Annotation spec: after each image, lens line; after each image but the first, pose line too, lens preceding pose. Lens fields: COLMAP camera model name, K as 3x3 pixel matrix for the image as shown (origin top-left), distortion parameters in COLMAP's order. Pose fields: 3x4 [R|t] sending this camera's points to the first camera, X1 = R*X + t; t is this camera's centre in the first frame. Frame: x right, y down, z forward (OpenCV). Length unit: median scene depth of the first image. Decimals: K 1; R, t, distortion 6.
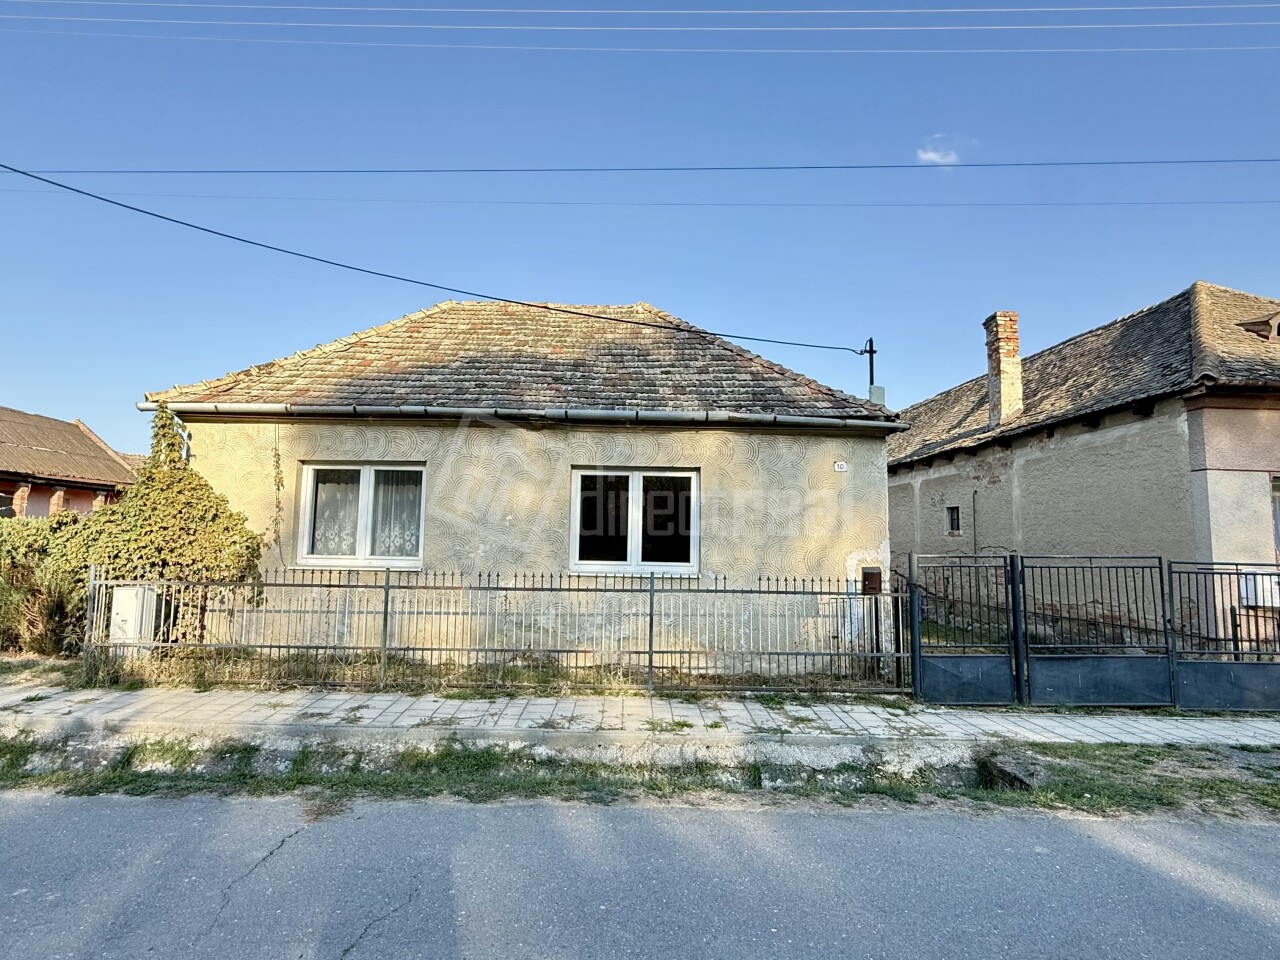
lens RADIAL K [[676.8, 0, 638.0], [0, 676.8, 481.2], [0, 0, 1]] dist [-0.001092, 0.000192]
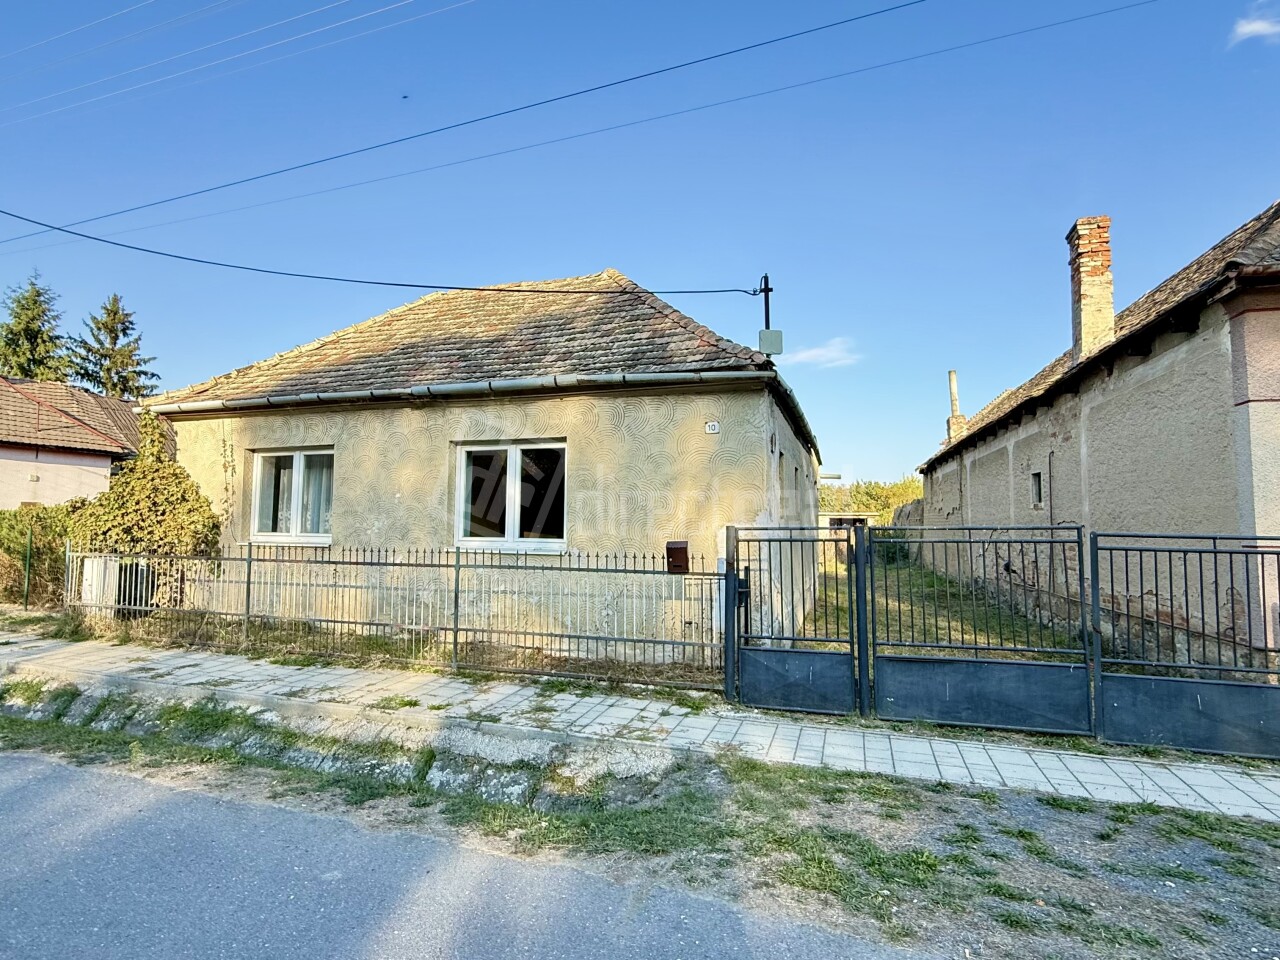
lens RADIAL K [[676.8, 0, 638.0], [0, 676.8, 481.2], [0, 0, 1]] dist [-0.001092, 0.000192]
pose [[0.941703, -0.030410, -0.335067, 0.508252], [0.037733, 0.999170, 0.015366, 0.030636], [0.334322, -0.027113, 0.942069, 0.154118]]
